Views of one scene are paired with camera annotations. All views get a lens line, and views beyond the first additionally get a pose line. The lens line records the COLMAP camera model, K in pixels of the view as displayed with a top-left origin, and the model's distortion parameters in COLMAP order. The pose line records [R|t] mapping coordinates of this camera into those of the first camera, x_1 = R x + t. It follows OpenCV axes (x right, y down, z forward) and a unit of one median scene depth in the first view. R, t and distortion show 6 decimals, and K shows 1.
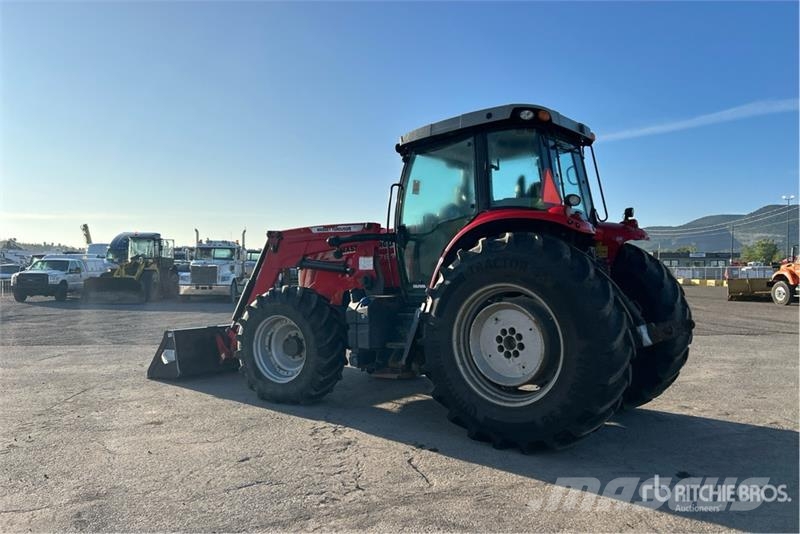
lens RADIAL K [[594.2, 0, 412.7], [0, 594.2, 270.8], [0, 0, 1]] dist [0.092242, -0.102565]
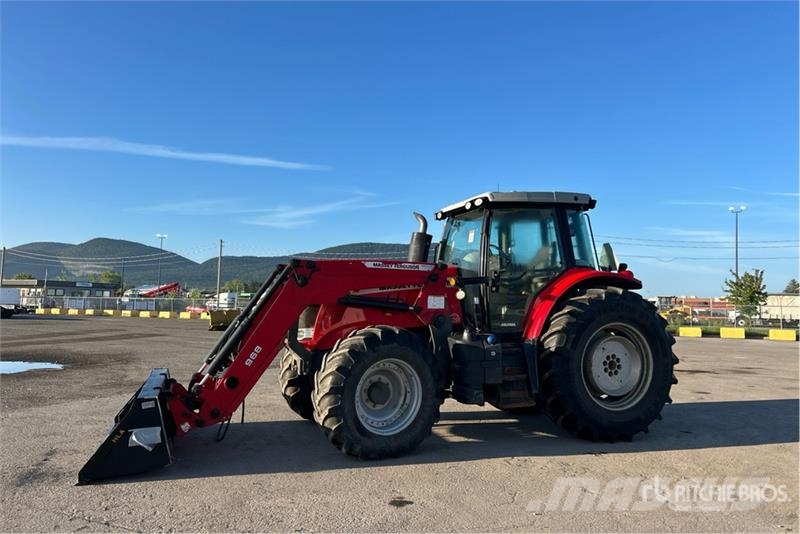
lens RADIAL K [[594.2, 0, 412.7], [0, 594.2, 270.8], [0, 0, 1]] dist [0.092242, -0.102565]
pose [[0.529607, 0.060543, 0.846080, -1.043641], [-0.019231, 0.998050, -0.059380, -0.005891], [-0.848025, 0.015177, 0.529738, 0.524955]]
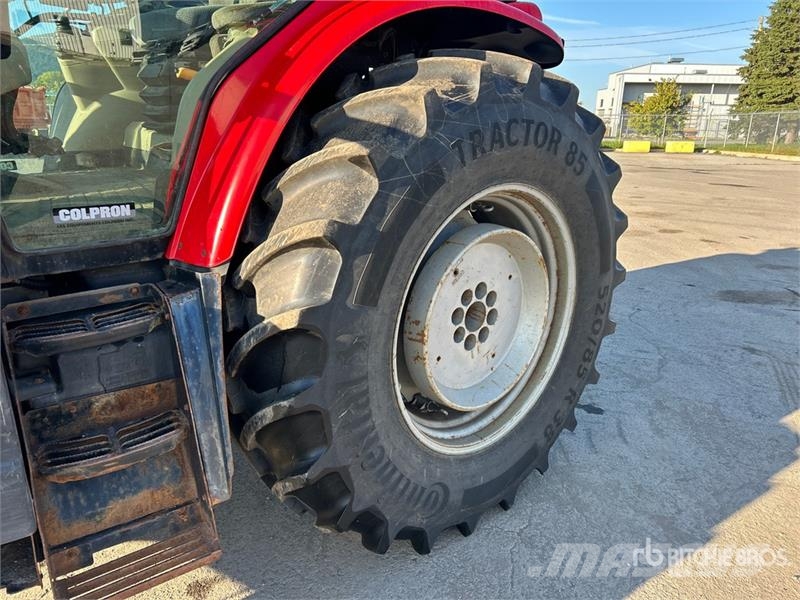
lens RADIAL K [[609.1, 0, 400.0], [0, 609.1, 300.0], [0, 0, 1]] dist [0.003609, -0.003543]
pose [[0.183682, -0.279049, 0.942546, -0.223985], [-0.025194, 0.957209, 0.288300, -0.017579], [-0.982663, -0.076702, 0.168792, 0.793697]]
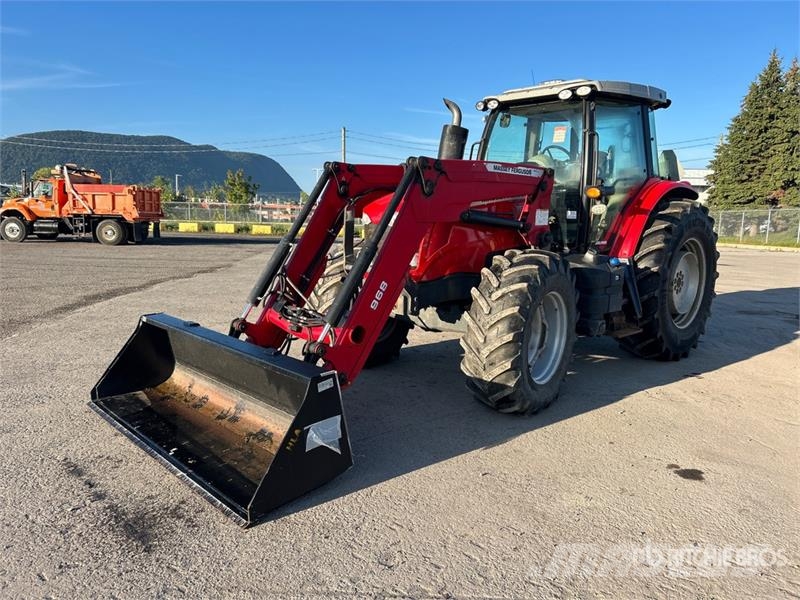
lens RADIAL K [[596.1, 0, 400.0], [0, 596.1, 300.0], [0, 0, 1]] dist [0.031465, -0.008085]
pose [[0.152536, -0.136491, 0.978827, -1.010160], [-0.024844, 0.989575, 0.141861, -0.012909], [-0.987986, -0.045957, 0.147555, 1.145900]]
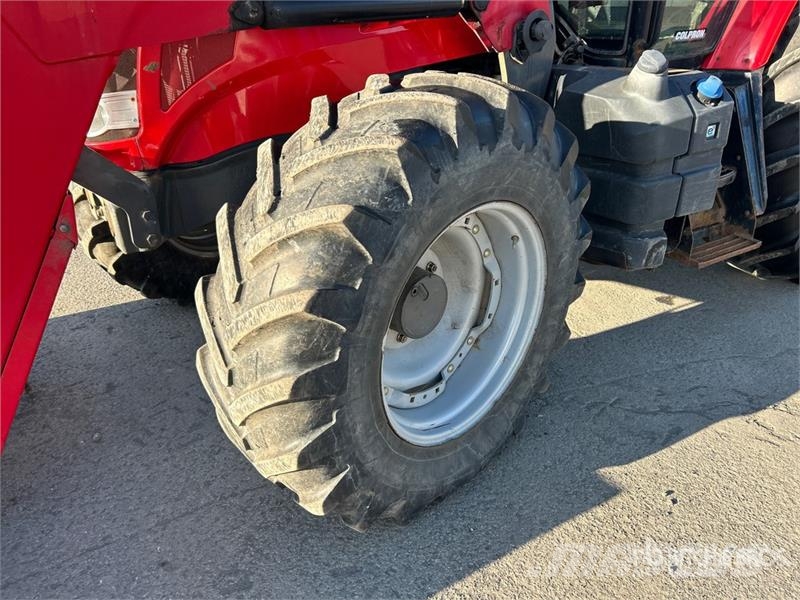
lens RADIAL K [[602.1, 0, 395.8], [0, 602.1, 286.5], [0, 0, 1]] dist [0.028206, -0.005020]
pose [[0.299391, -0.408953, 0.862046, -0.486480], [0.021398, 0.906139, 0.422439, 0.000719], [-0.953890, -0.108029, 0.280041, 1.026569]]
